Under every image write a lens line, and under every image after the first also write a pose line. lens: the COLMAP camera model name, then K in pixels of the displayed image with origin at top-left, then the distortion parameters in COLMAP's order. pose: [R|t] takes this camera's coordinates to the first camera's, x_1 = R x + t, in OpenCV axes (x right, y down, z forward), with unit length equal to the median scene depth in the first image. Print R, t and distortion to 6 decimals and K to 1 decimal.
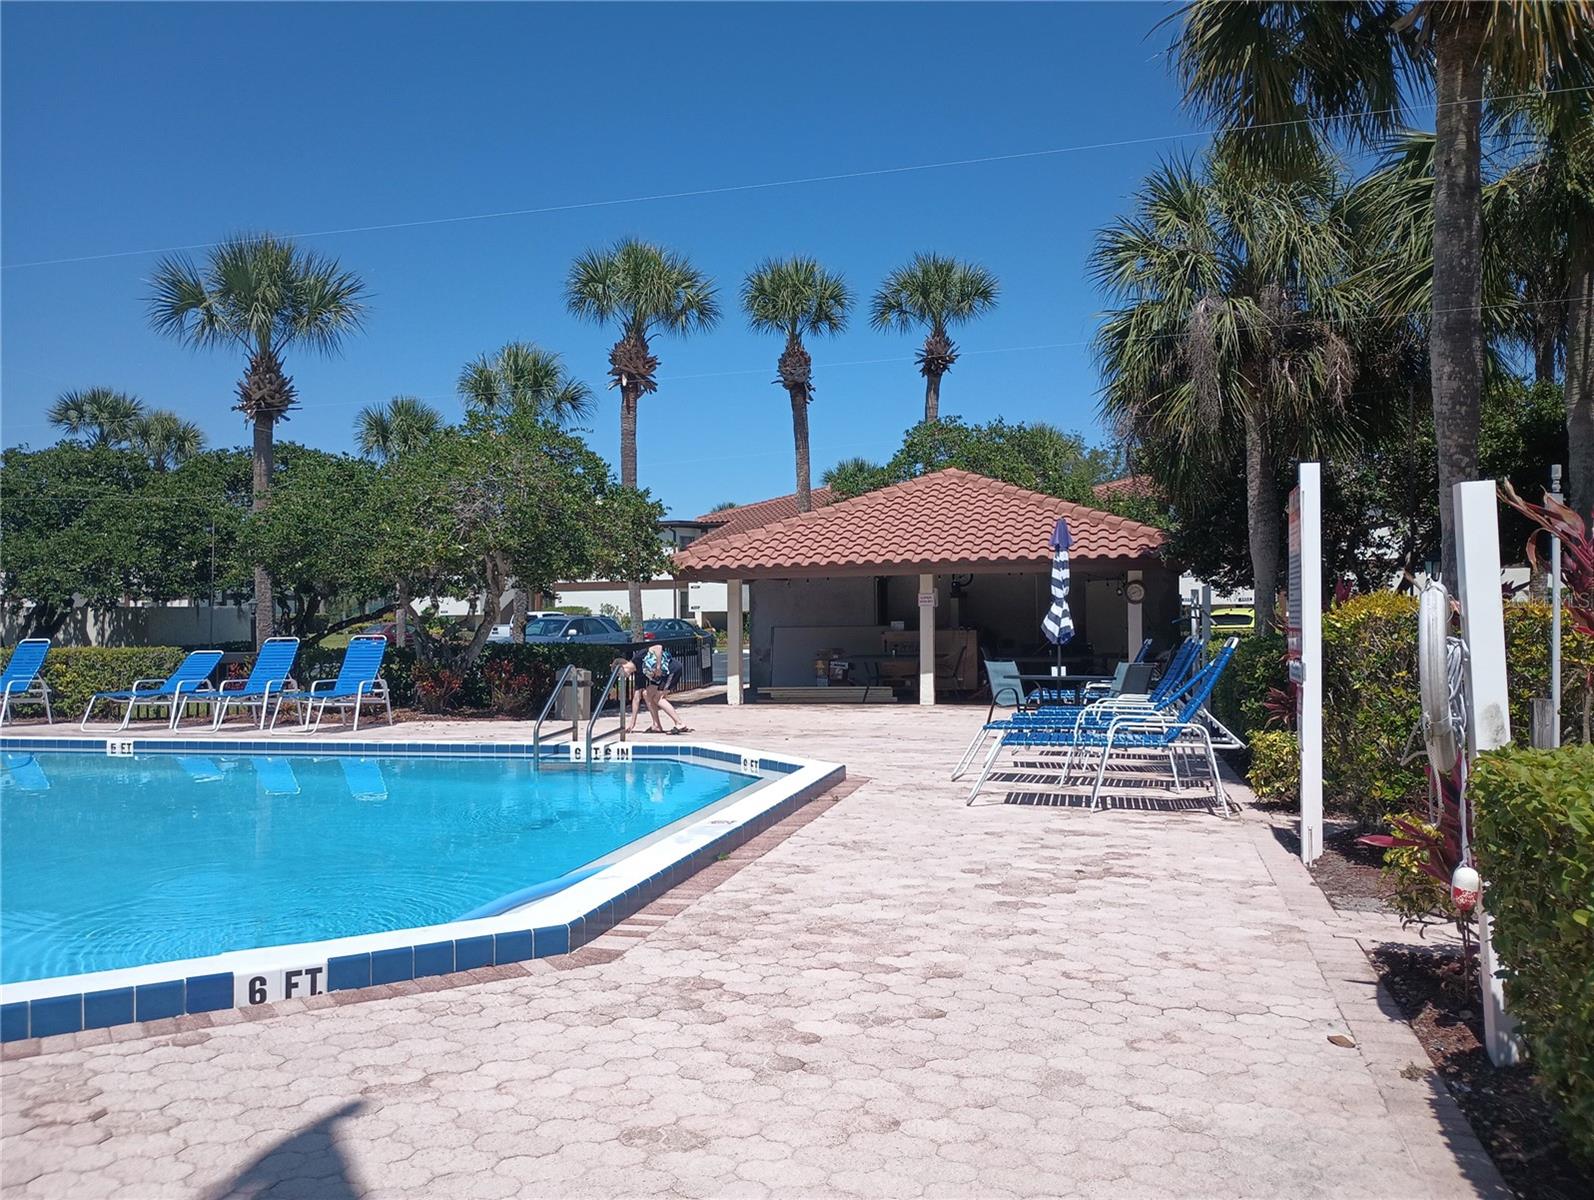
lens RADIAL K [[1292.3, 0, 790.8], [0, 1292.3, 600.3], [0, 0, 1]] dist [0.053511, -0.058719]
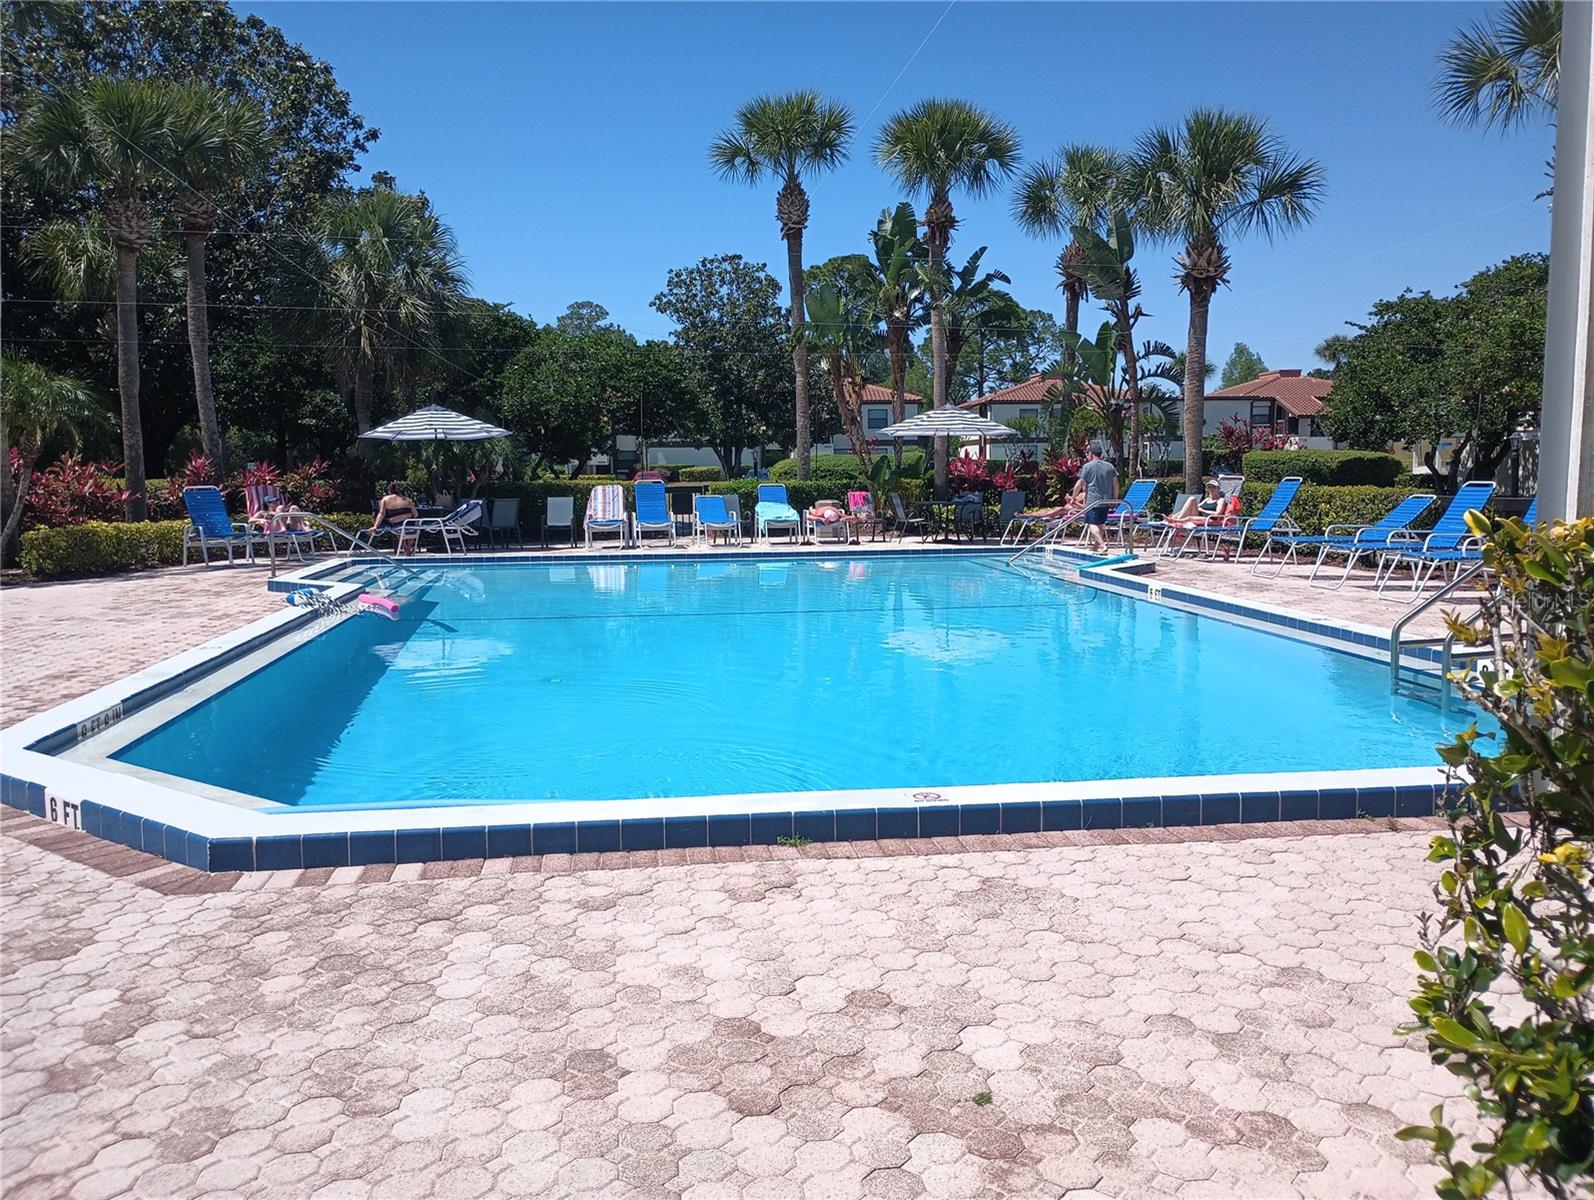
lens RADIAL K [[1292.3, 0, 790.8], [0, 1292.3, 600.3], [0, 0, 1]] dist [0.053511, -0.058719]
pose [[0.385873, 0.110877, -0.915865, 0.737133], [0.009170, 0.992241, 0.123987, -0.013569], [0.922506, -0.056242, 0.381862, 1.003285]]
